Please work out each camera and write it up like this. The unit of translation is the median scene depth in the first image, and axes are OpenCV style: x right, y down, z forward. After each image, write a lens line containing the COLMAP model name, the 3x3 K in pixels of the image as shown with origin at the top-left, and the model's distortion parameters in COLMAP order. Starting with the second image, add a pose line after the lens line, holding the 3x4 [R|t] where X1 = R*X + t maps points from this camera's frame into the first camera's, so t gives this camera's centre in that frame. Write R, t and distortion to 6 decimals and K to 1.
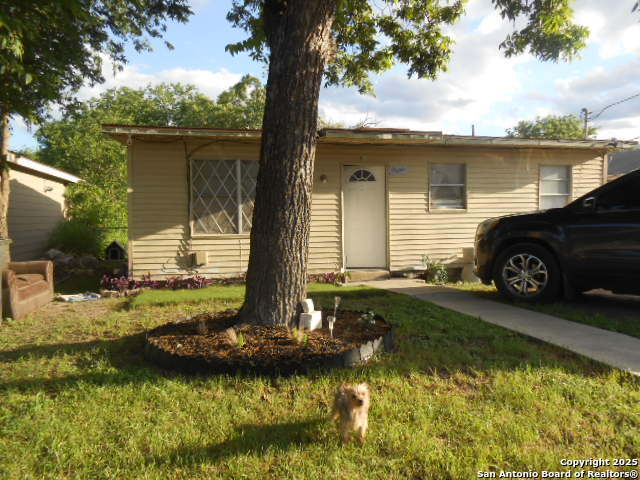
lens RADIAL K [[504.0, 0, 320.0], [0, 504.0, 240.0], [0, 0, 1]] dist [0.000429, 0.000439]
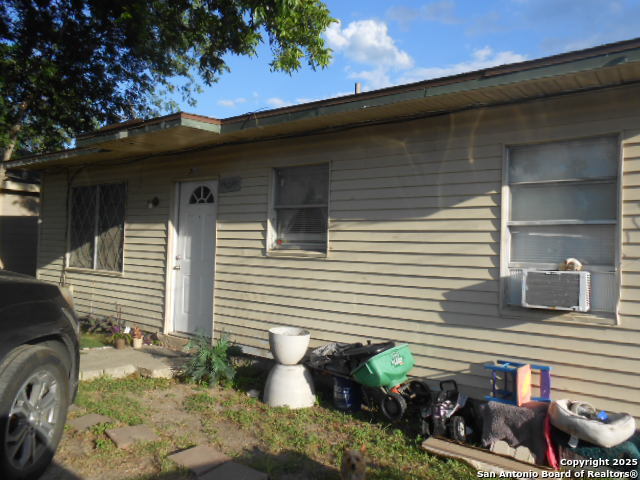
lens RADIAL K [[514.9, 0, 317.1], [0, 514.9, 242.6], [0, 0, 1]] dist [-0.009349, 0.054414]
pose [[0.609002, 0.026905, -0.792712, 0.686117], [-0.071502, 0.997218, -0.021085, -0.059312], [0.789939, 0.069521, 0.609232, 0.675357]]
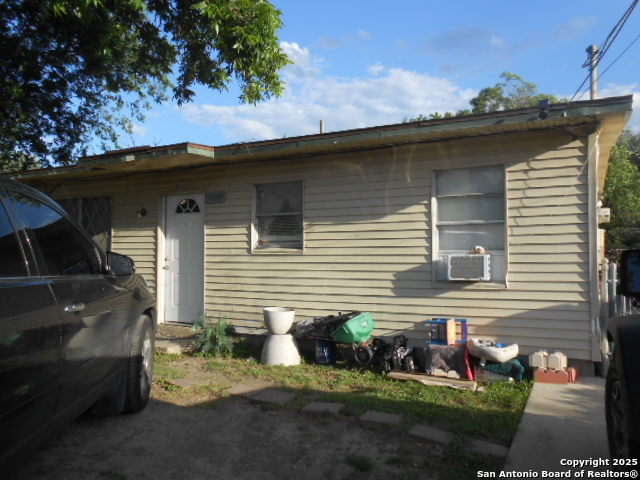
lens RADIAL K [[504.0, 0, 320.0], [0, 504.0, 240.0], [0, 0, 1]] dist [0.000429, 0.000439]
pose [[0.729413, -0.000324, -0.684073, 0.751802], [-0.036919, 0.998524, -0.039839, -0.047659], [0.683076, 0.054315, 0.728325, 0.533200]]
